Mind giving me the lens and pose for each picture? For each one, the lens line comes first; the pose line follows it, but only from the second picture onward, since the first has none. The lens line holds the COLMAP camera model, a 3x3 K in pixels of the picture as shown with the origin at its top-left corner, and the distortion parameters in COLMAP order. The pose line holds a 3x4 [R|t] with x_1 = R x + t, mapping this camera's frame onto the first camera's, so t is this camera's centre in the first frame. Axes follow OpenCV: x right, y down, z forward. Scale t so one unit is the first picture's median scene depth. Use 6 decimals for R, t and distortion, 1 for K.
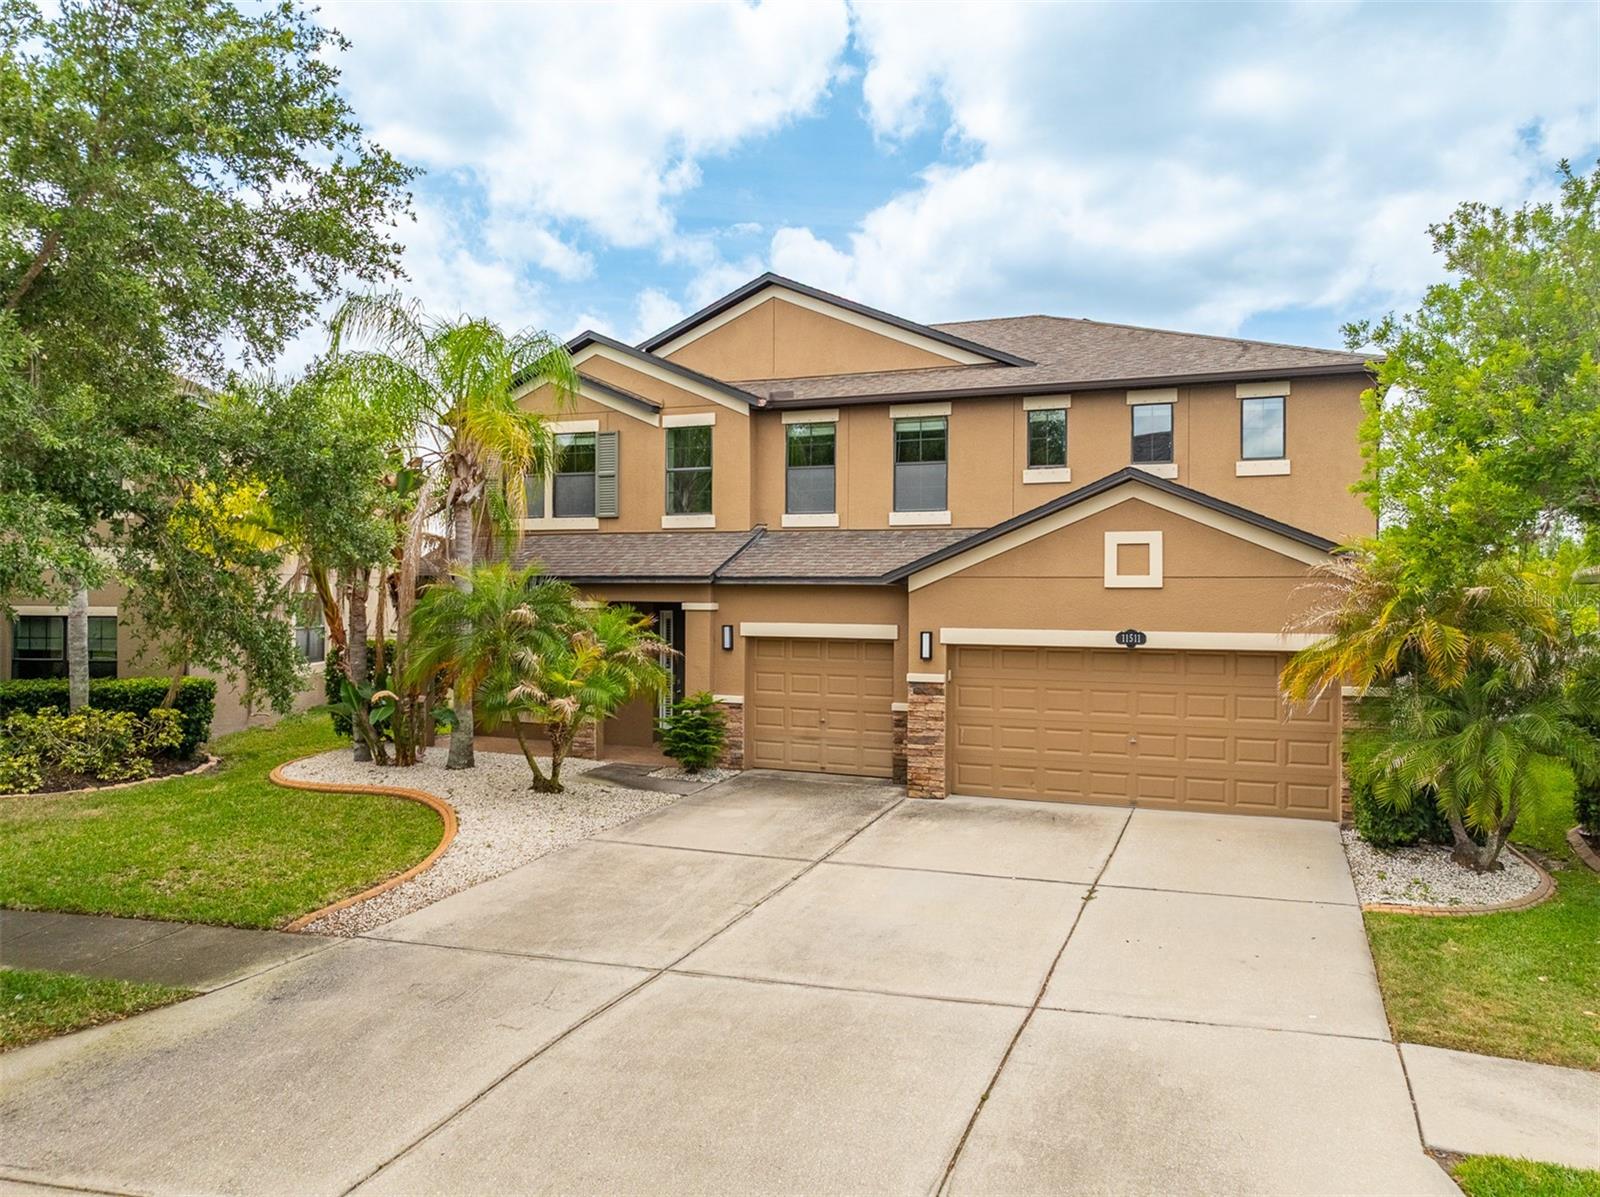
lens RADIAL K [[1134.8, 0, 794.1], [0, 1134.8, 590.6], [0, 0, 1]] dist [-0.034245, 0.018290]
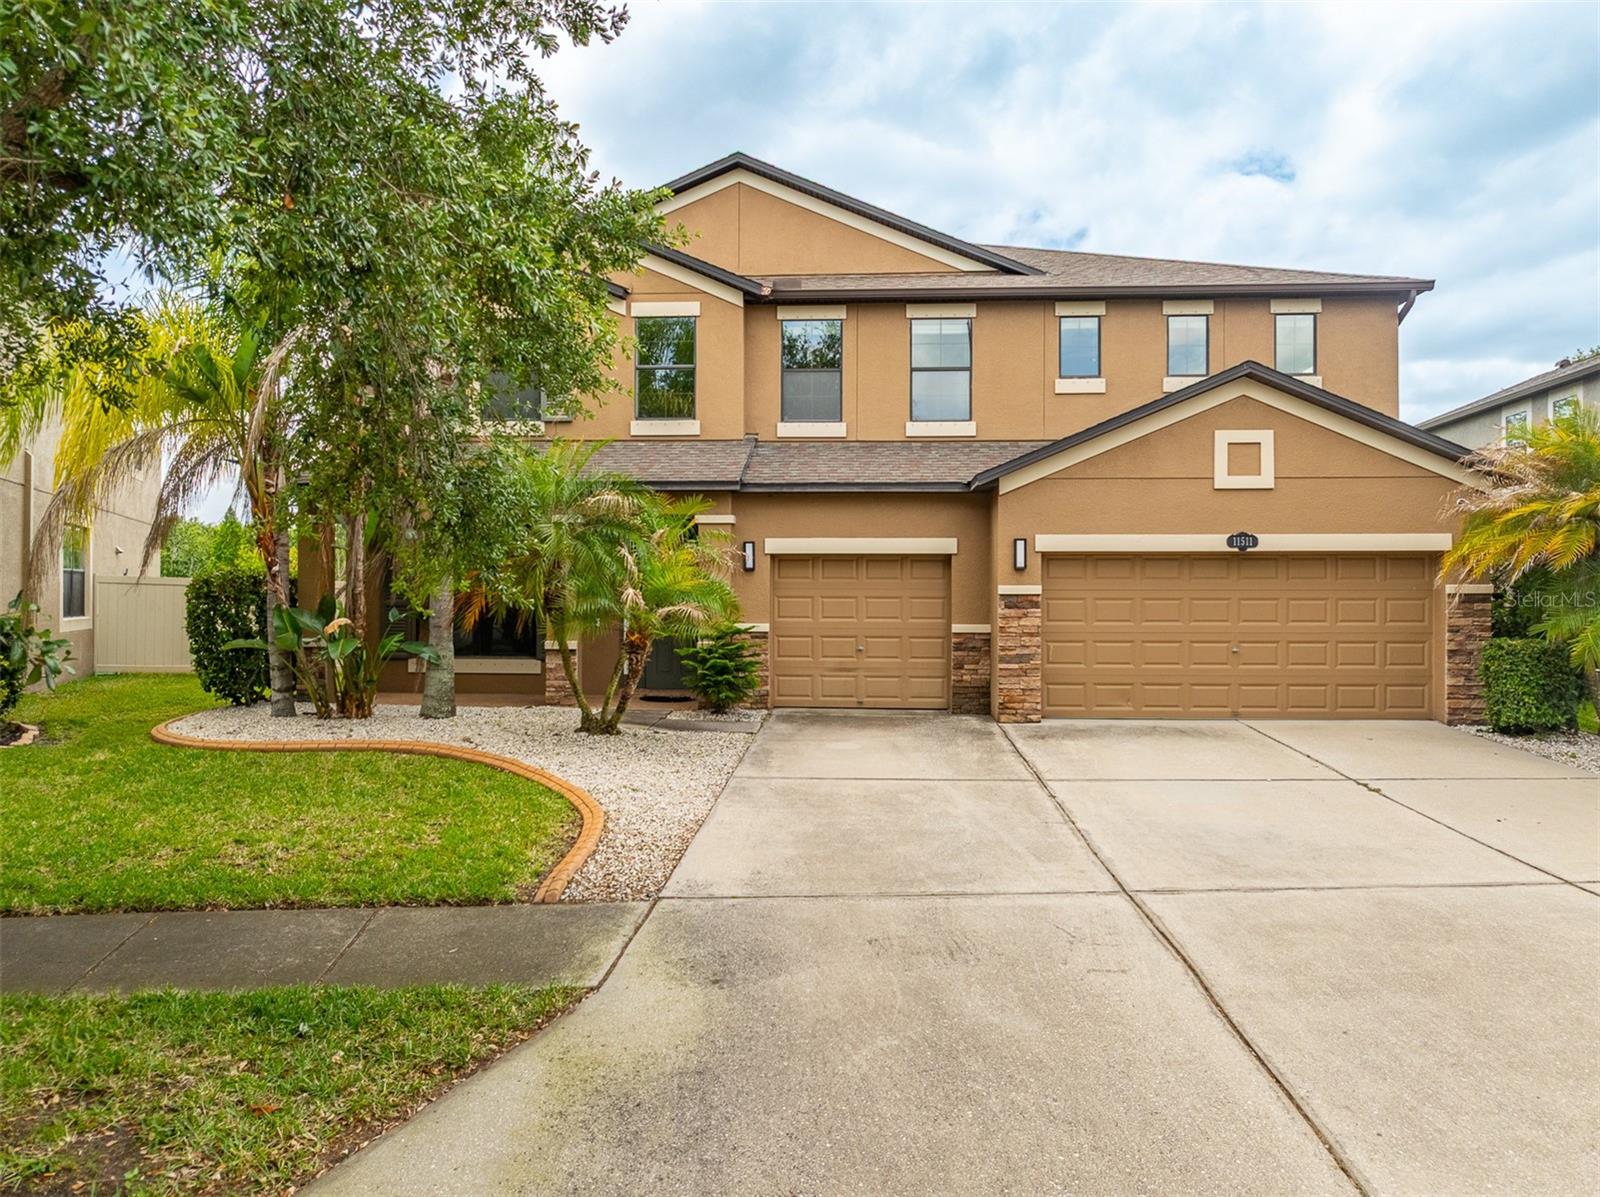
lens RADIAL K [[1130.5, 0, 794.8], [0, 1130.5, 594.2], [0, 0, 1]] dist [-0.034707, 0.013968]
pose [[0.945947, -0.004603, 0.324289, -0.367734], [0.003398, 0.999985, 0.004283, 0.080940], [-0.324304, -0.002950, 0.945948, 0.218754]]
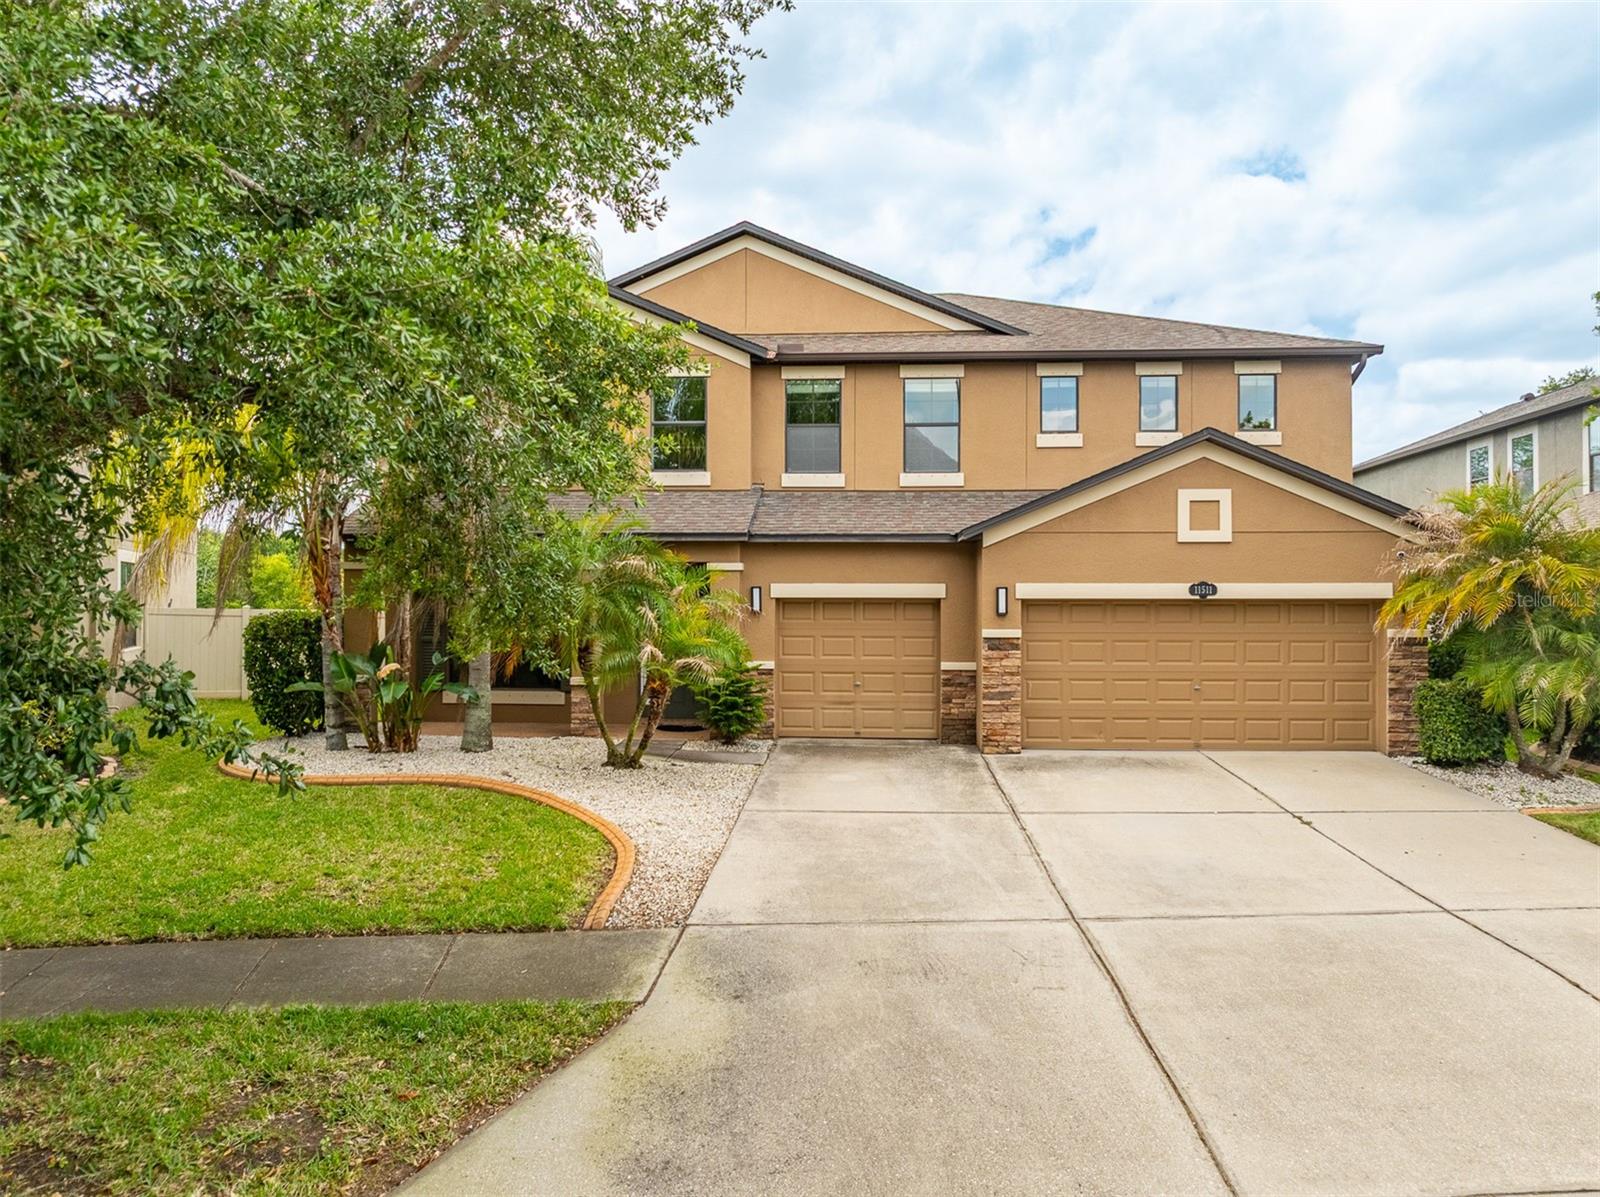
lens RADIAL K [[1125.7, 0, 795.4], [0, 1125.7, 594.8], [0, 0, 1]] dist [-0.028337, -0.002290]
pose [[0.946360, -0.005334, 0.323070, -0.399821], [0.004092, 0.999981, 0.004522, 0.040262], [-0.323088, -0.002957, 0.946364, 0.127810]]
